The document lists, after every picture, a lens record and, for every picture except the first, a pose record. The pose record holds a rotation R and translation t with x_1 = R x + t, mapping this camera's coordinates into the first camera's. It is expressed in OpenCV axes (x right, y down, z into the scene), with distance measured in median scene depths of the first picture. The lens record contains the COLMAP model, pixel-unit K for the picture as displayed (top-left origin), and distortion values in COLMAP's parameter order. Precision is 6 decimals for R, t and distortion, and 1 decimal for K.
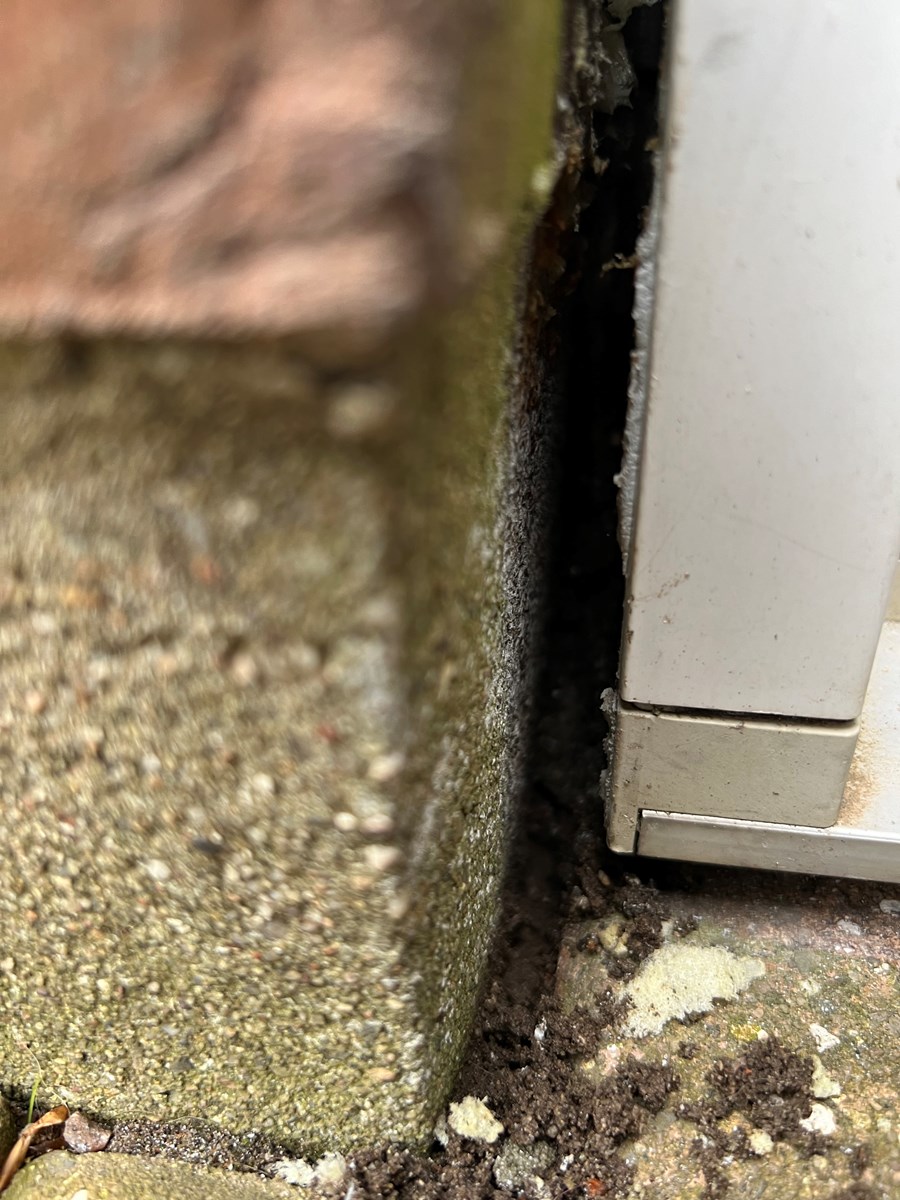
lens RADIAL K [[907.8, 0, 453.3], [0, 907.8, 602.0], [0, 0, 1]] dist [0.040694, -0.057636]
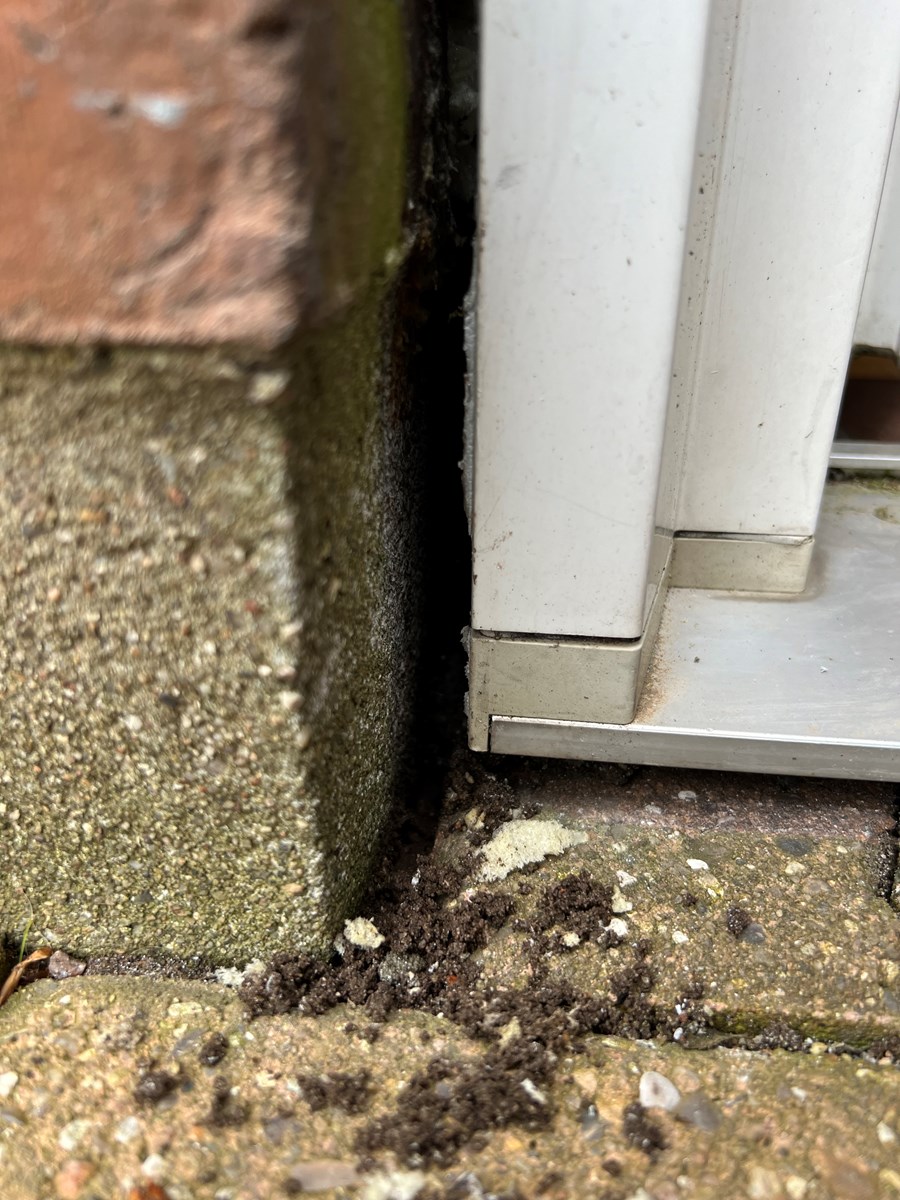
lens RADIAL K [[904.3, 0, 442.6], [0, 904.3, 607.7], [0, 0, 1]] dist [0.118096, -0.253746]
pose [[0.998006, -0.011168, 0.062127, 0.064947], [0.014255, 0.998674, -0.049463, 0.163001], [-0.061492, 0.050250, 0.996842, -0.407725]]
